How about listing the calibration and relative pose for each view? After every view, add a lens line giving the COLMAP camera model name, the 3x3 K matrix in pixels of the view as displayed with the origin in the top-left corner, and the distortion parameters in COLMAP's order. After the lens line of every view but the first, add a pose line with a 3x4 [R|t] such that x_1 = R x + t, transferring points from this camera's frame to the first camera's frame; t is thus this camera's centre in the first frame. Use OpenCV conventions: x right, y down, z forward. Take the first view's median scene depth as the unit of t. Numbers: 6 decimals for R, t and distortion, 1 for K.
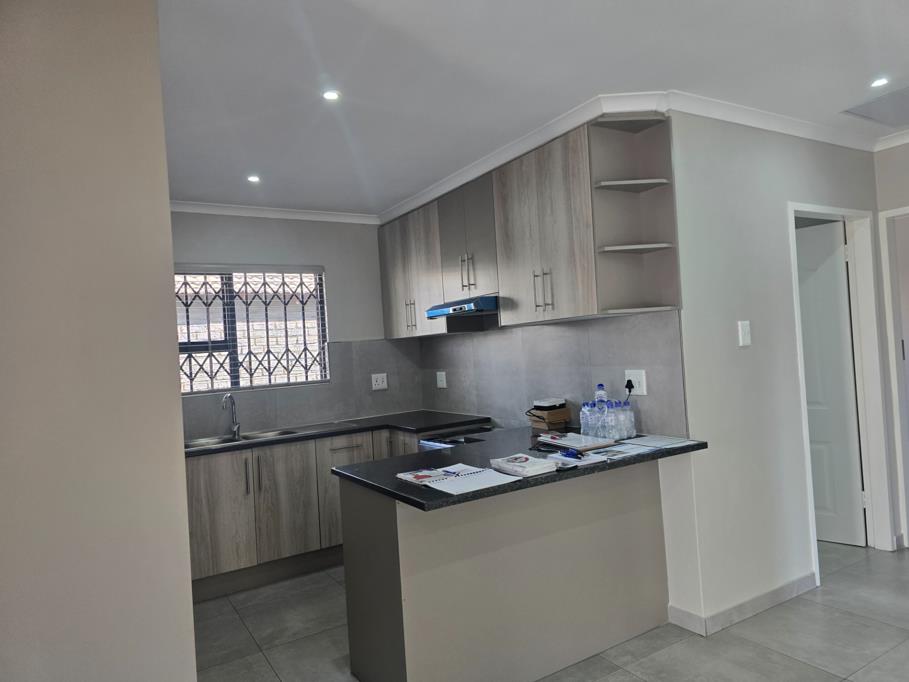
lens RADIAL K [[594.5, 0, 455.2], [0, 594.5, 343.5], [0, 0, 1]] dist [0.052498, -0.053185]
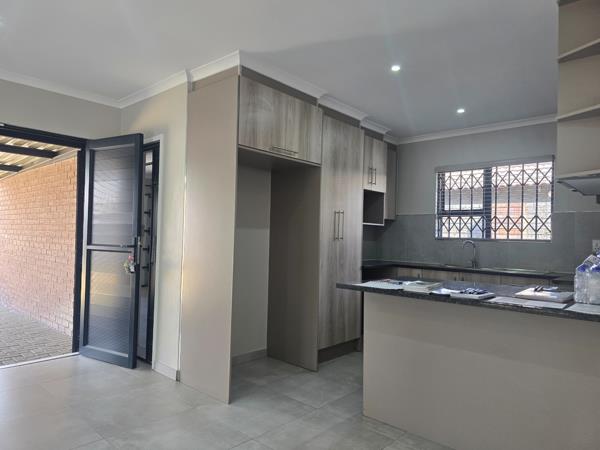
lens RADIAL K [[392.4, 0, 304.0], [0, 392.4, 219.6], [0, 0, 1]] dist [0.052498, -0.053185]
pose [[0.295838, 0.053218, -0.953755, 0.573056], [-0.015703, 0.998583, 0.050848, -0.027200], [0.955109, -0.000066, 0.296254, 0.251392]]
